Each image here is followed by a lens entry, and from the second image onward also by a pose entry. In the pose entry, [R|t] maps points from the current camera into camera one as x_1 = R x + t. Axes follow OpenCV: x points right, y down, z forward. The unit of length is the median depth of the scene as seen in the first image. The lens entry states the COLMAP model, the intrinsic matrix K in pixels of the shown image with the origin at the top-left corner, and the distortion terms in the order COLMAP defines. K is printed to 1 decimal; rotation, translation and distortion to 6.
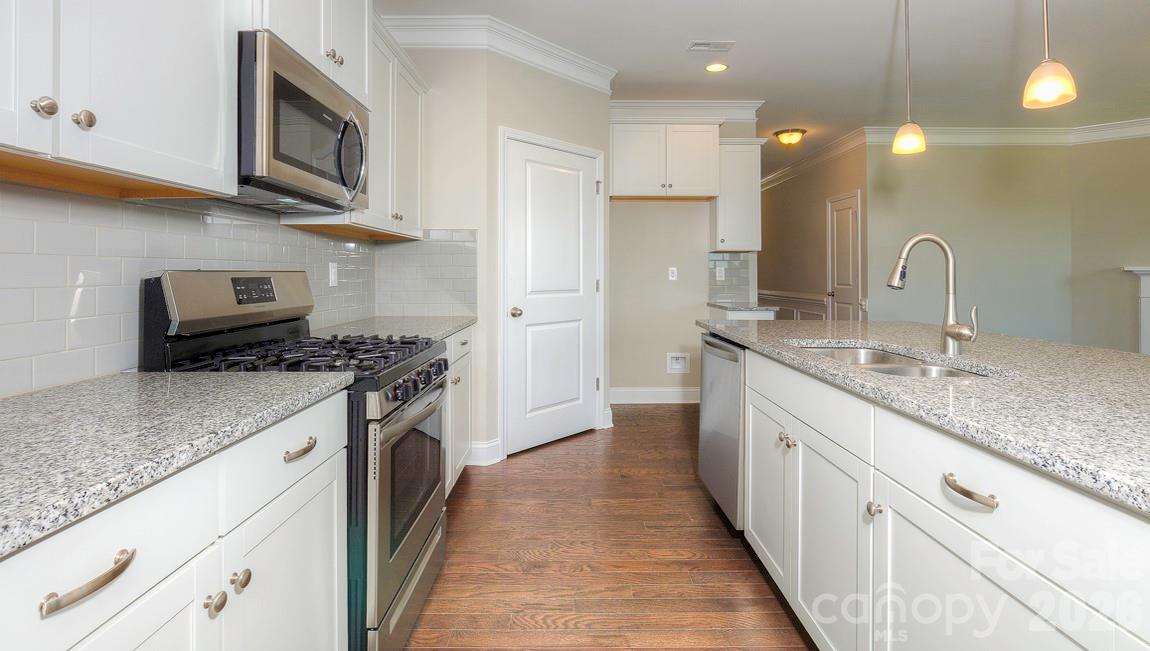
lens RADIAL K [[529.4, 0, 571.7], [0, 529.4, 271.7], [0, 0, 1]] dist [-0.000159, 0.000058]
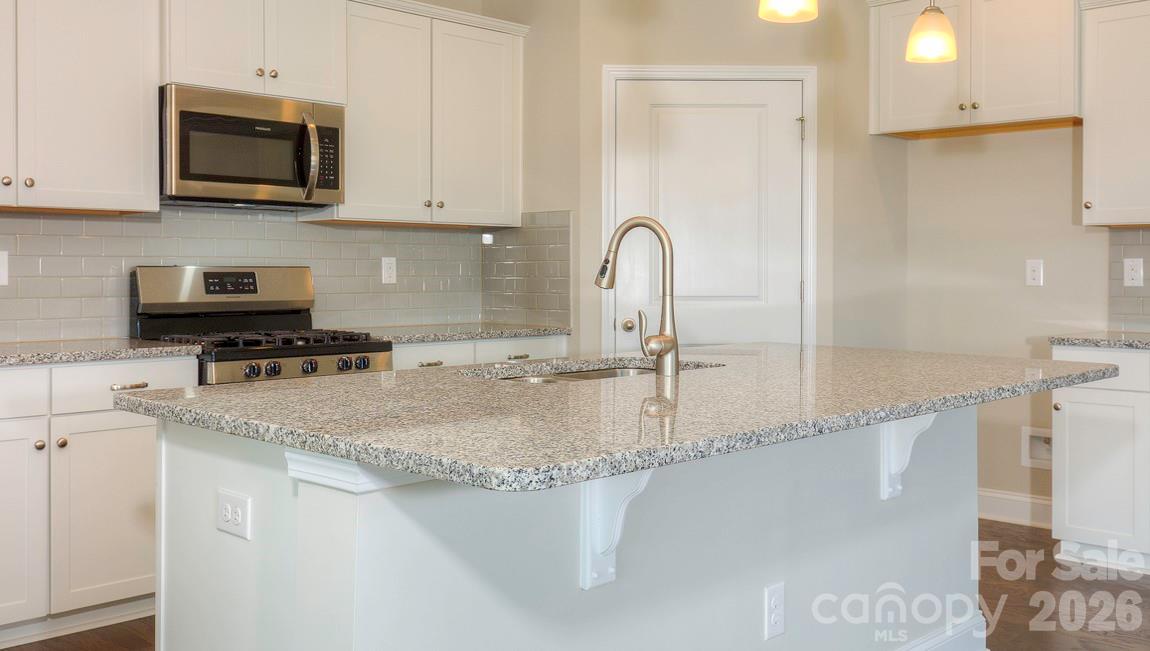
lens RADIAL K [[1129.6, 0, 538.7], [0, 1129.6, 276.5], [0, 0, 1]] dist [0.027266, 0.004807]
pose [[0.711640, 0.006480, -0.702514, 1.607684], [-0.001179, 0.999967, 0.008029, -0.000094], [0.702543, -0.004885, 0.711624, -0.291425]]
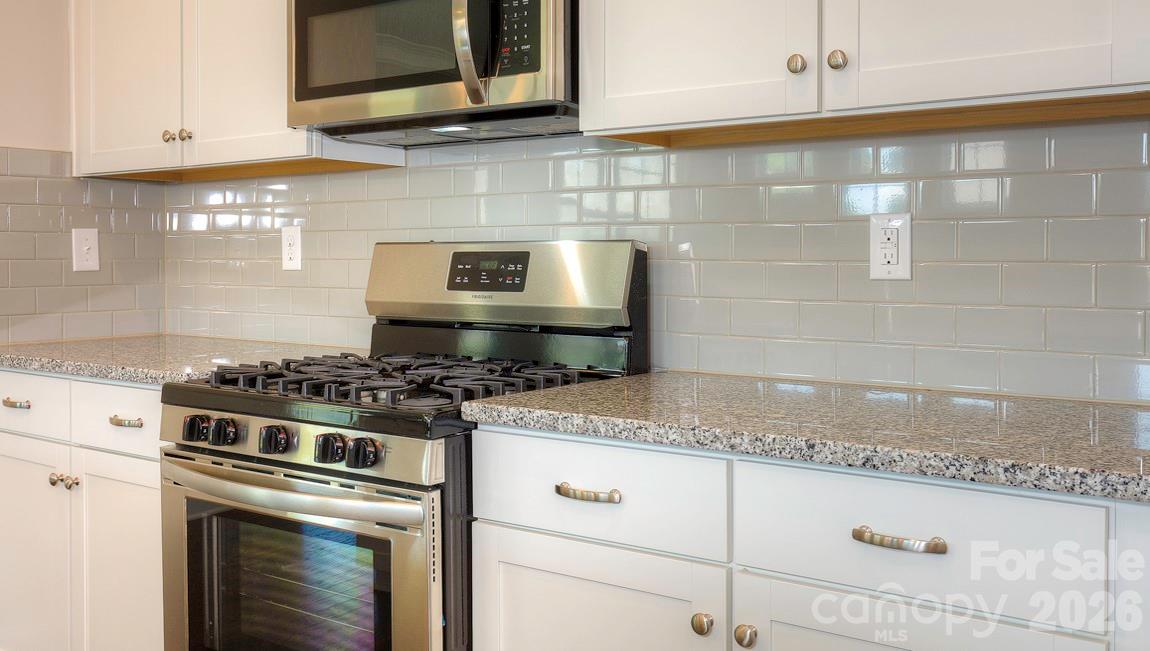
lens RADIAL K [[1129.6, 0, 538.7], [0, 1129.6, 276.5], [0, 0, 1]] dist [0.027266, 0.004807]
pose [[-0.603859, 0.020363, -0.796831, 0.459221], [0.006810, 0.999769, 0.020388, 0.013273], [0.797062, 0.006885, -0.603858, 1.853546]]
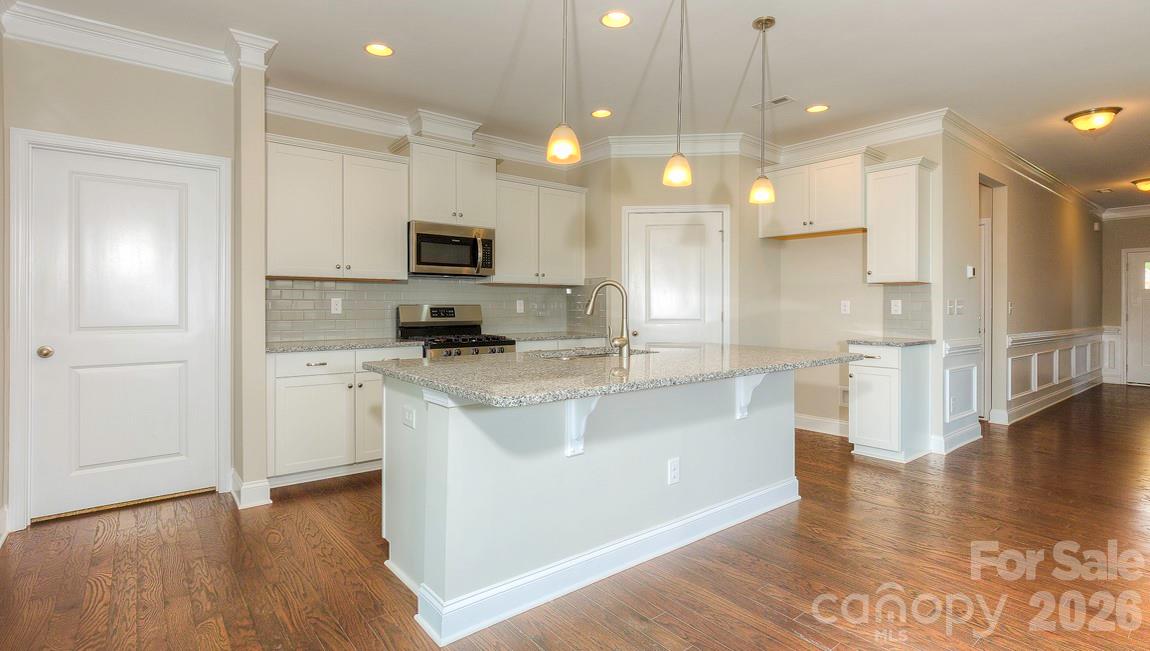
lens RADIAL K [[558.5, 0, 559.8], [0, 558.5, 305.6], [0, 0, 1]] dist [0.018908, 0.000121]
pose [[0.618773, 0.000758, -0.785569, 1.788907], [0.000621, 0.999999, 0.001453, -0.001255], [0.785569, -0.001387, 0.618772, -0.196120]]
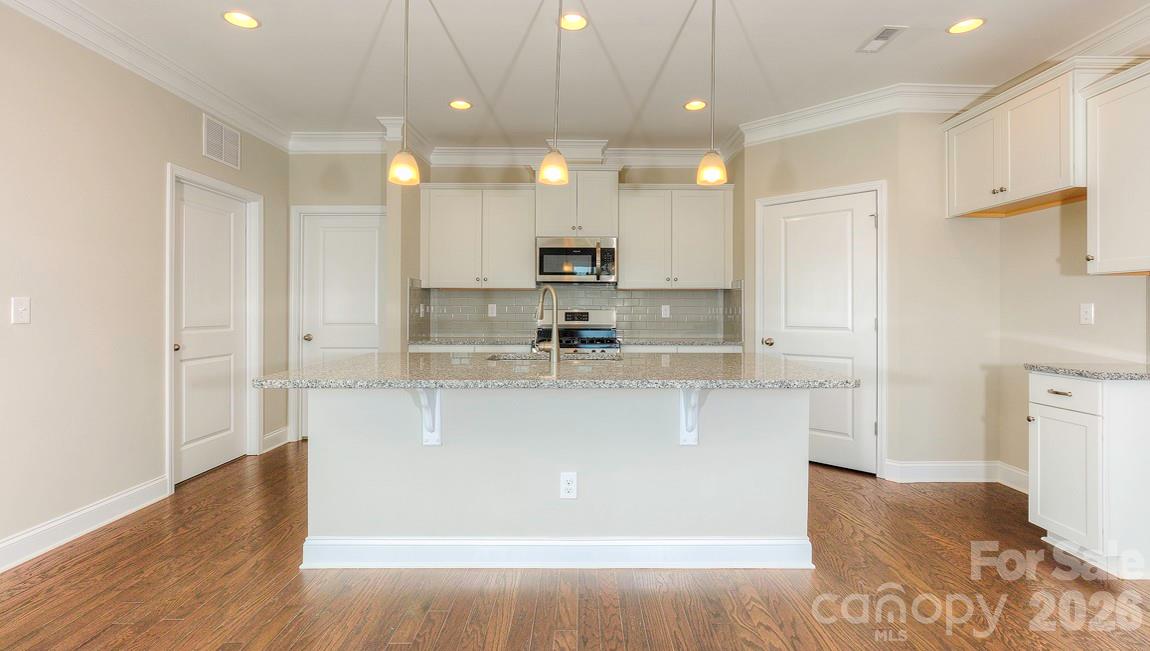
lens RADIAL K [[527.9, 0, 590.2], [0, 527.9, 311.2], [0, 0, 1]] dist [-0.002574, -0.000268]
pose [[-0.001464, 0.001320, -0.999998, 2.137137], [-0.001093, 0.999999, 0.001322, 0.003224], [0.999998, 0.001095, -0.001463, 1.056288]]
